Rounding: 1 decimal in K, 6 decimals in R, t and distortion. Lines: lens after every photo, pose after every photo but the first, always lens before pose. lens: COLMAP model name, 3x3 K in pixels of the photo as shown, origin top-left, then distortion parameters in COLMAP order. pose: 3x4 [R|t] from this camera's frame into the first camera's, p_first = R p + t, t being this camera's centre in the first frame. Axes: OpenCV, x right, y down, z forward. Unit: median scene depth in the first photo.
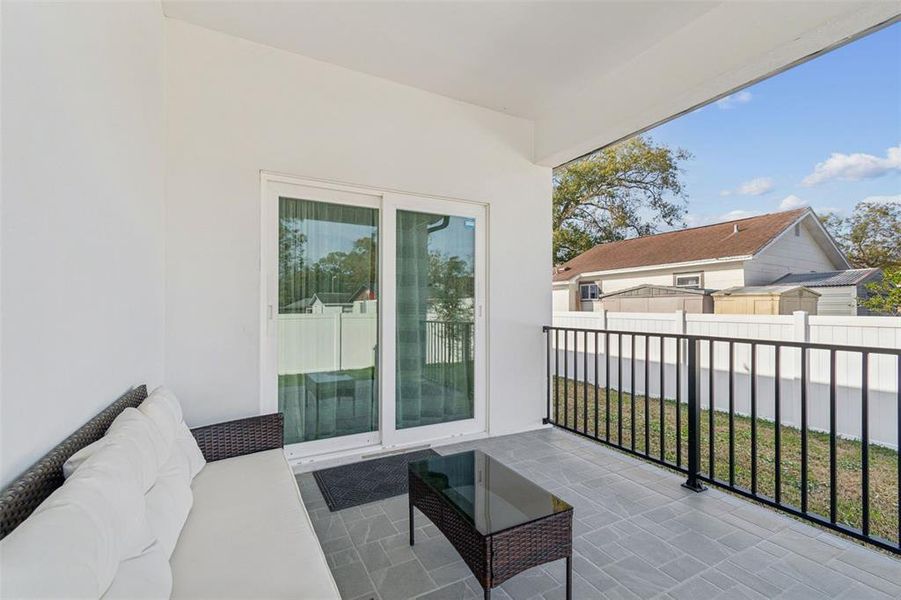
lens RADIAL K [[396.5, 0, 451.7], [0, 396.5, 301.7], [0, 0, 1]] dist [0.004152, 0.000154]
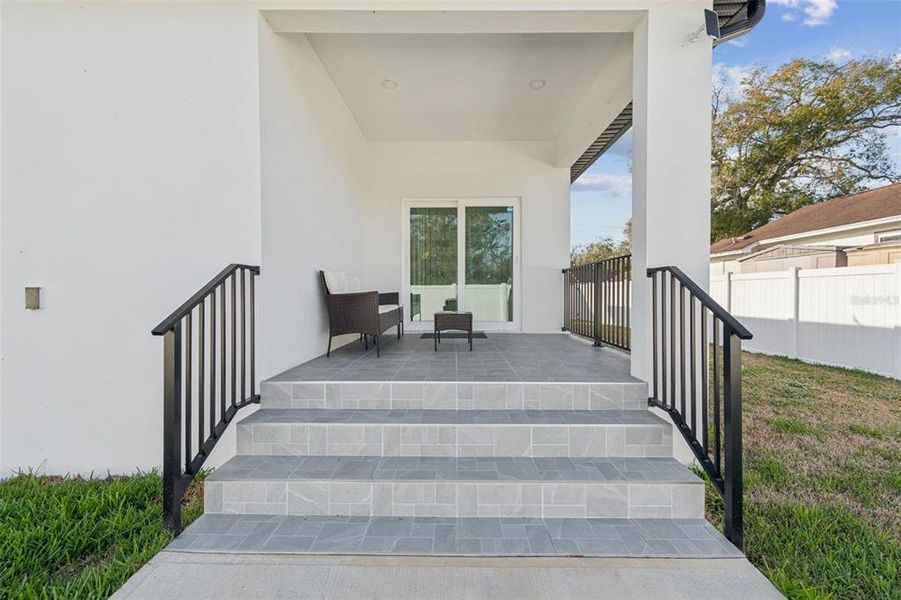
lens RADIAL K [[402.7, 0, 452.9], [0, 402.7, 290.6], [0, 0, 1]] dist [0.004079, 0.000301]
pose [[0.876919, -0.009280, -0.480549, 0.326113], [0.010555, 0.999944, -0.000049, 0.075490], [0.480523, -0.005029, 0.876968, -0.323989]]
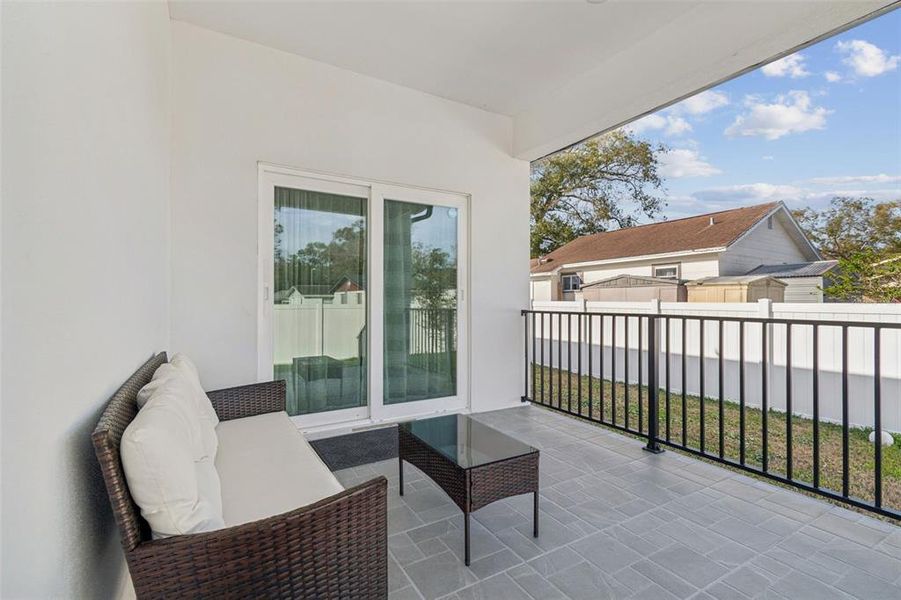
lens RADIAL K [[406.3, 0, 449.3], [0, 406.3, 293.7], [0, 0, 1]] dist [0.004156, 0.000440]
pose [[0.999308, 0.000042, 0.037206, -0.001982], [0.000066, 0.999996, -0.002890, 0.011130], [-0.037206, 0.002890, 0.999303, -0.043861]]
